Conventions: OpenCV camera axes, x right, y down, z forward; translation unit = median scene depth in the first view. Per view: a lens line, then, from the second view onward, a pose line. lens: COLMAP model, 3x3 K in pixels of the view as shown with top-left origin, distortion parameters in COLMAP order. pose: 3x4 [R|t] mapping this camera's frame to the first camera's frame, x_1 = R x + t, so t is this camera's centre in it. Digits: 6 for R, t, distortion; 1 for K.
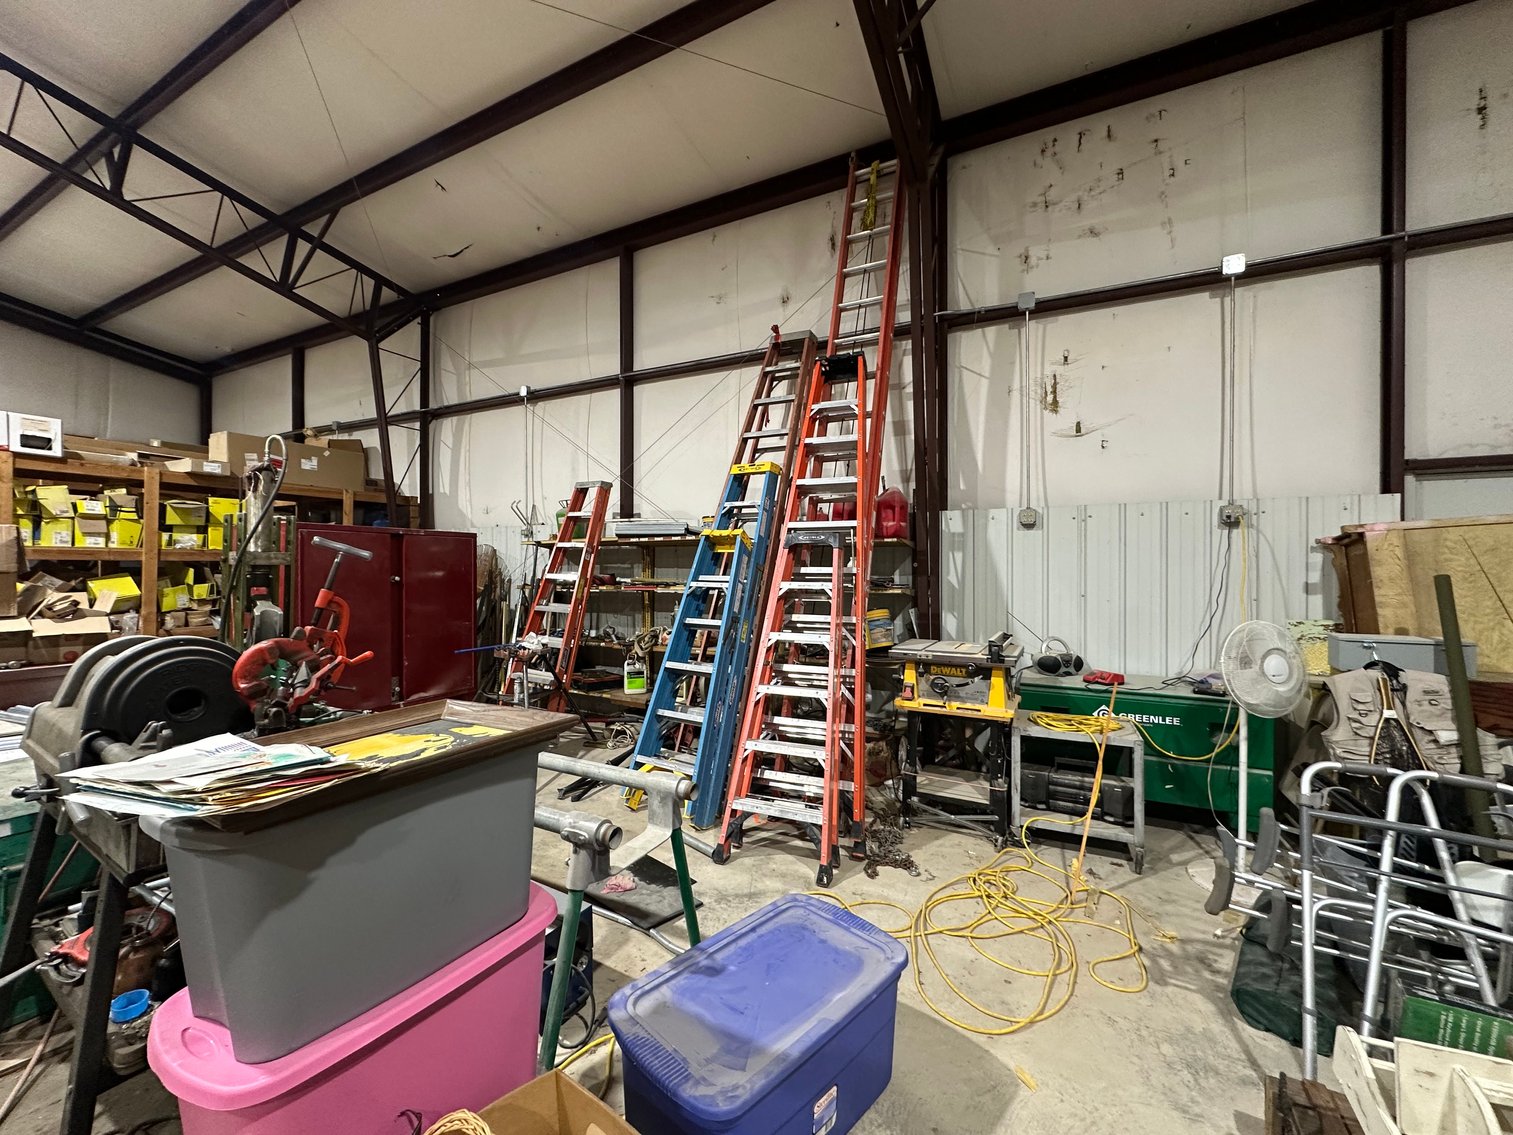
lens RADIAL K [[602.4, 0, 761.9], [0, 602.4, 565.5], [0, 0, 1]] dist [-0.003767, 0.000842]
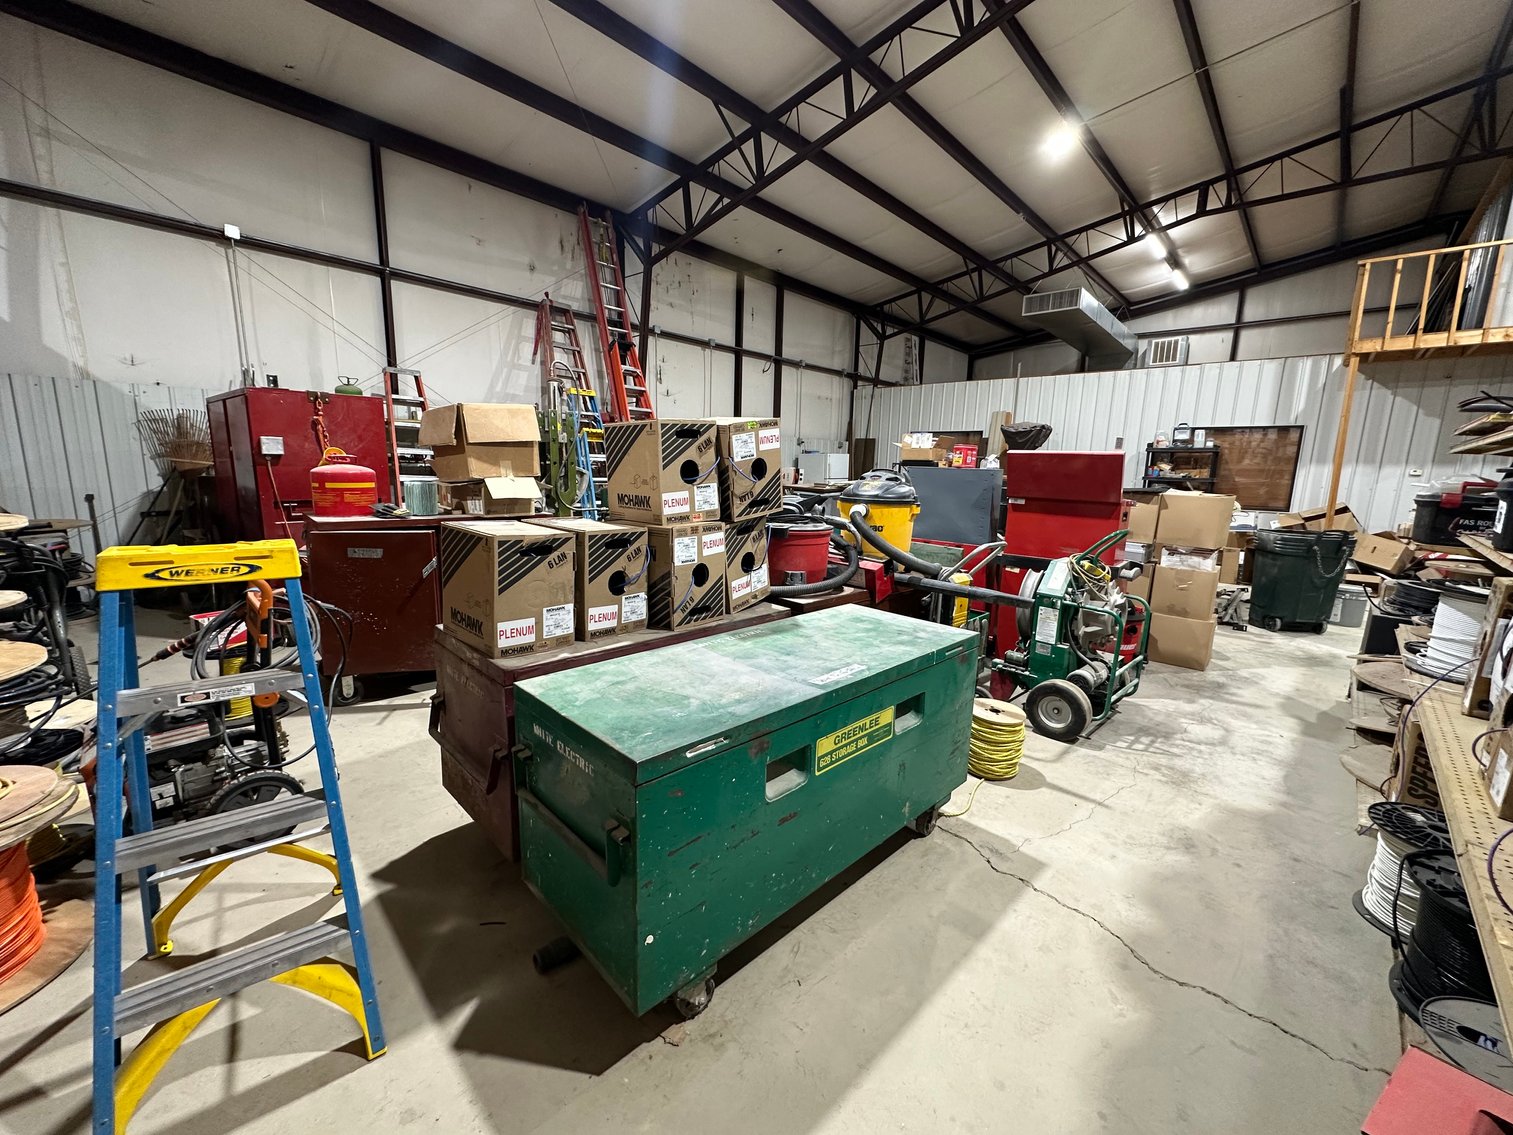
lens RADIAL K [[602.4, 0, 755.3], [0, 602.4, 566.5], [0, 0, 1]] dist [-0.003767, 0.000842]
pose [[0.261979, -0.158811, 0.951917, -1.703034], [-0.024913, 0.984926, 0.171174, 0.024985], [-0.964752, -0.068559, 0.254073, 0.042856]]
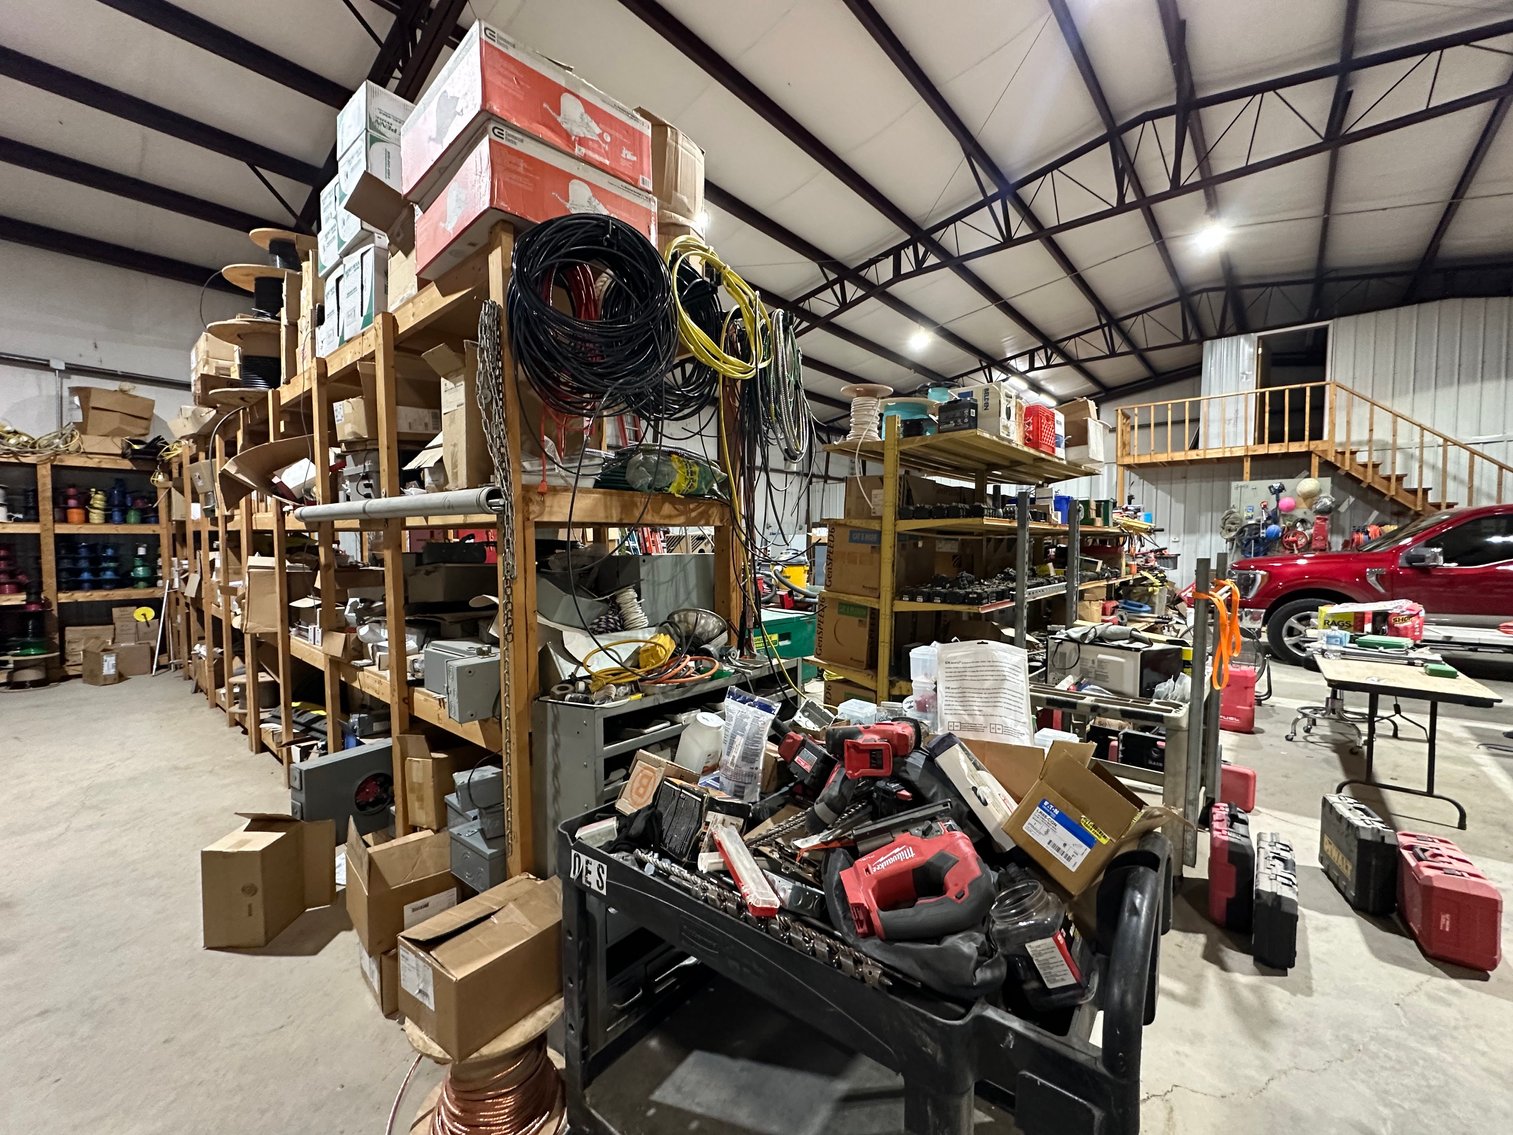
lens RADIAL K [[602.4, 0, 756.0], [0, 602.4, 564.8], [0, 0, 1]] dist [-0.003767, 0.000842]
pose [[0.235200, -0.043135, 0.970989, -2.513255], [-0.000272, 0.999012, 0.044446, 0.000309], [-0.971947, -0.010718, 0.234956, -0.206065]]
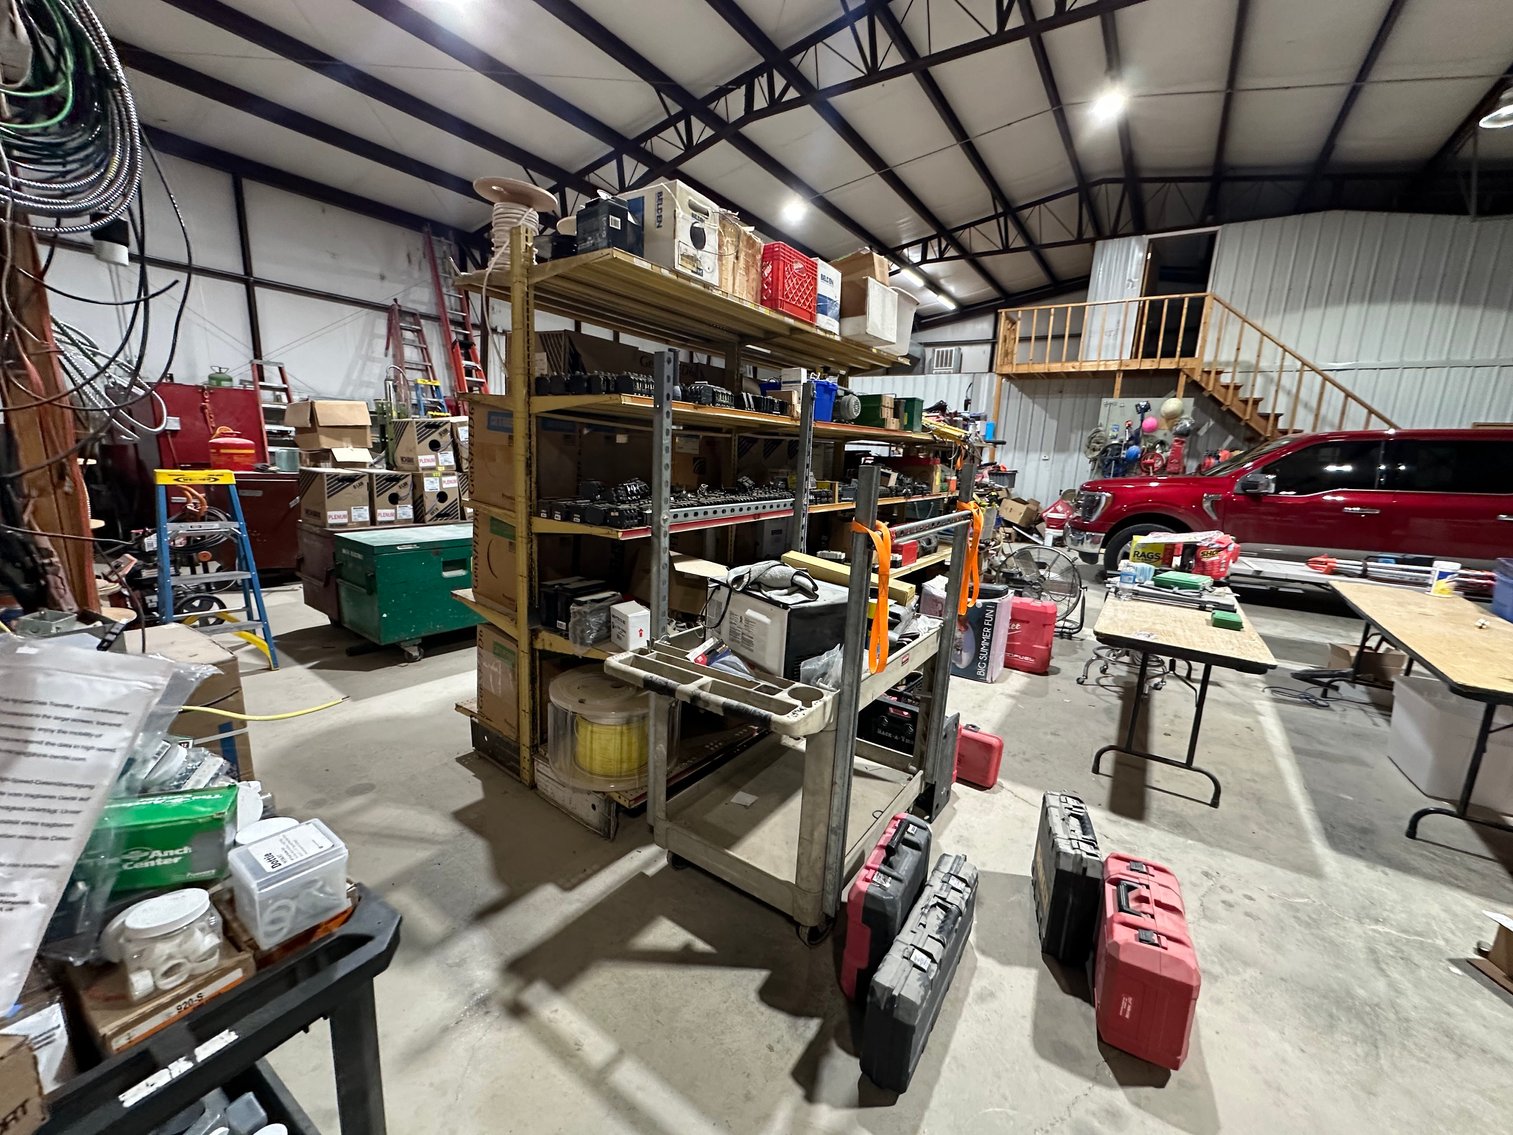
lens RADIAL K [[602.4, 0, 756.4], [0, 602.4, 565.7], [0, 0, 1]] dist [-0.003767, 0.000842]
pose [[0.112186, -0.189781, 0.975396, -2.222610], [-0.043380, 0.979721, 0.195612, 0.010262], [-0.992740, -0.064258, 0.101678, -0.454526]]
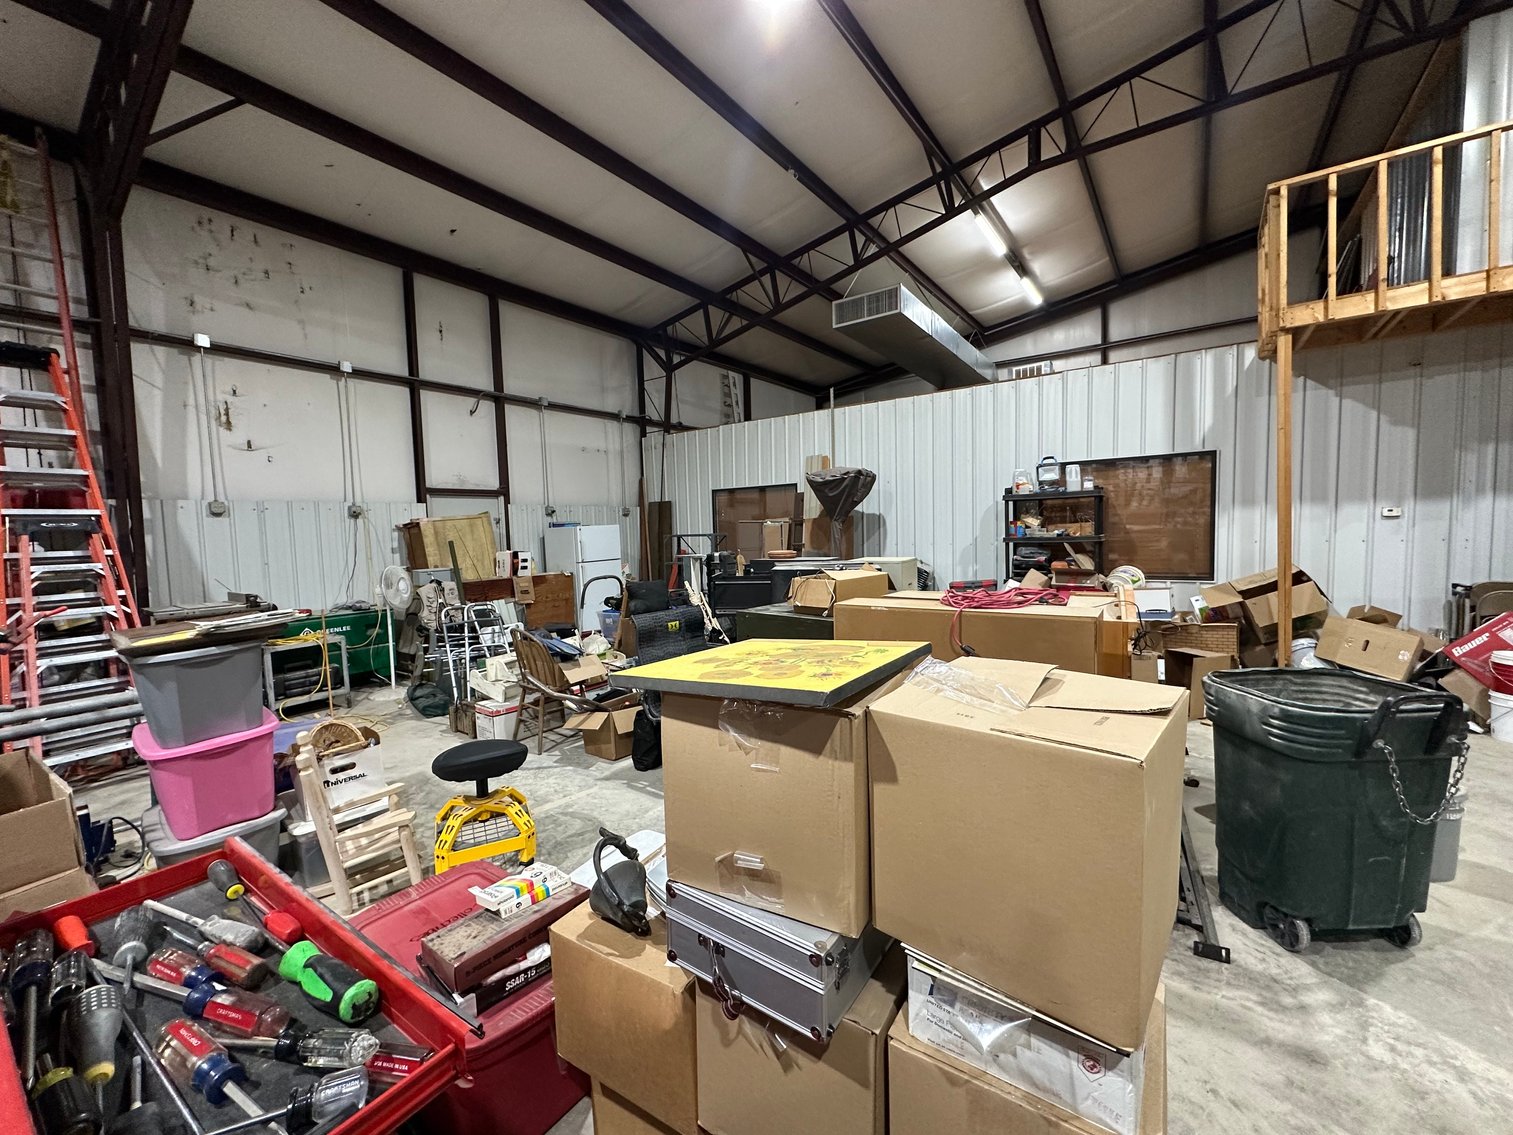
lens RADIAL K [[602.4, 0, 754.9], [0, 602.4, 564.2], [0, 0, 1]] dist [-0.003767, 0.000842]
pose [[0.142634, -0.067527, 0.987469, -0.710045], [0.029787, 0.997511, 0.063911, -0.005561], [-0.989327, 0.020298, 0.144291, -0.362198]]
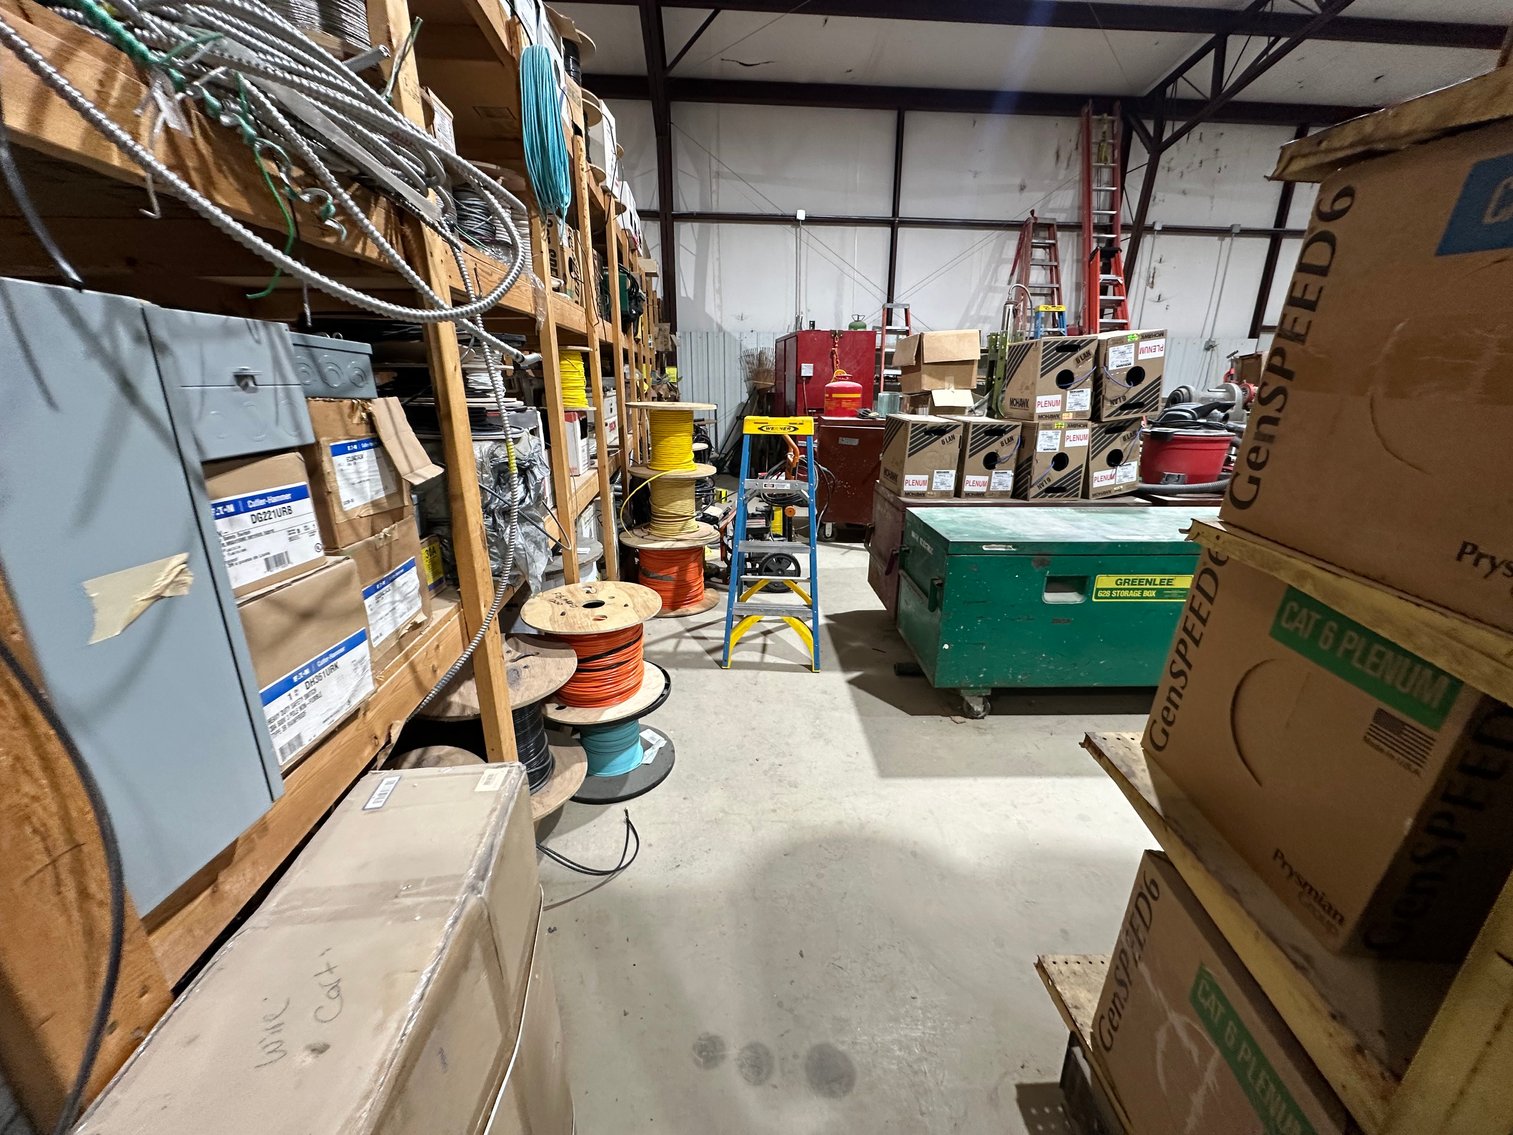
lens RADIAL K [[602.4, 0, 755.1], [0, 602.4, 566.1], [0, 0, 1]] dist [-0.003767, 0.000842]
pose [[0.847848, -0.159198, 0.505777, -1.873244], [-0.000626, 0.953563, 0.301192, 0.032038], [-0.530240, -0.255681, 0.808377, -0.179140]]
